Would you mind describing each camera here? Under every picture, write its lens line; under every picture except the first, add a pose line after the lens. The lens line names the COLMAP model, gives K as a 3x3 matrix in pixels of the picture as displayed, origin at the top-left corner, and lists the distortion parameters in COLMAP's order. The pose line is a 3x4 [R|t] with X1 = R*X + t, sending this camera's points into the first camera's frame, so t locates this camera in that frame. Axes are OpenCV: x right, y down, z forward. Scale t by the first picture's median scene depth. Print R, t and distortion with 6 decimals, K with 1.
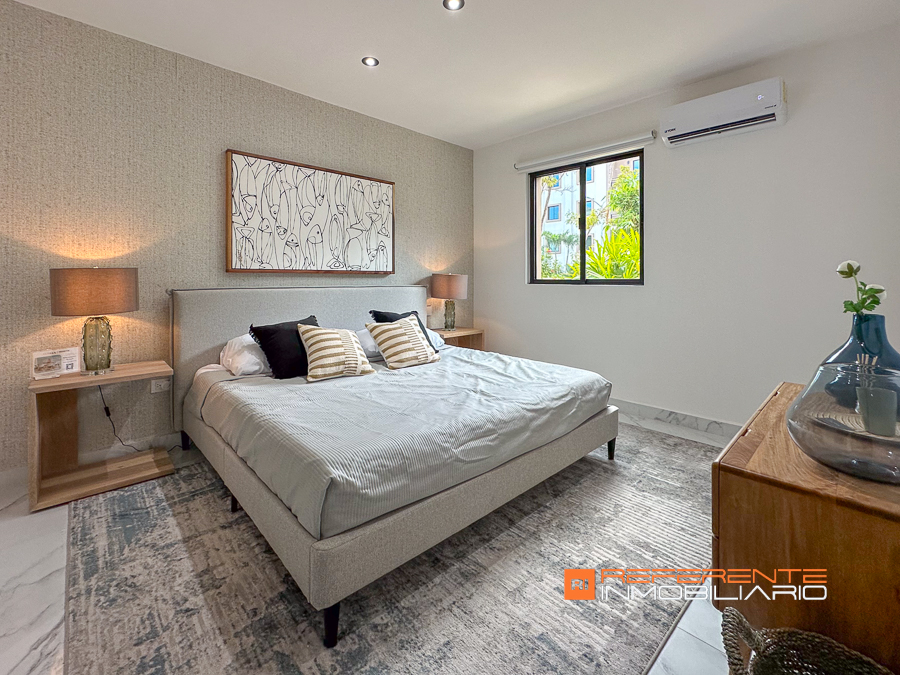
lens RADIAL K [[398.9, 0, 434.4], [0, 398.9, 280.4], [0, 0, 1]] dist [-0.002780, -0.000210]
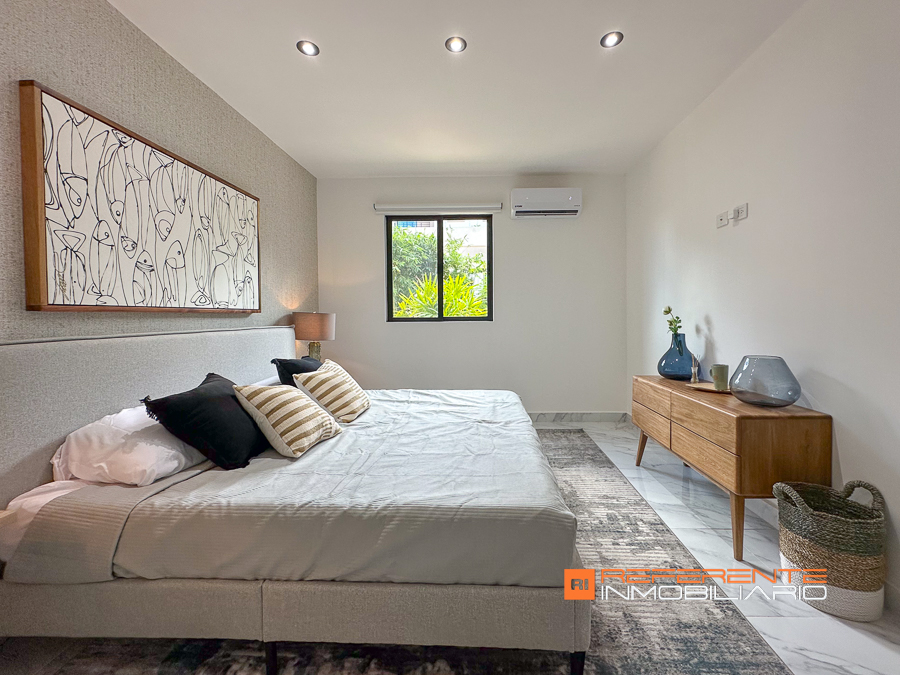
lens RADIAL K [[381.9, 0, 460.2], [0, 381.9, 322.5], [0, 0, 1]] dist [-0.001952, 0.000032]
pose [[0.701343, -0.021185, 0.712509, -0.426699], [0.013219, 0.999773, 0.016714, -0.004972], [-0.712702, -0.002304, 0.701463, 0.201965]]
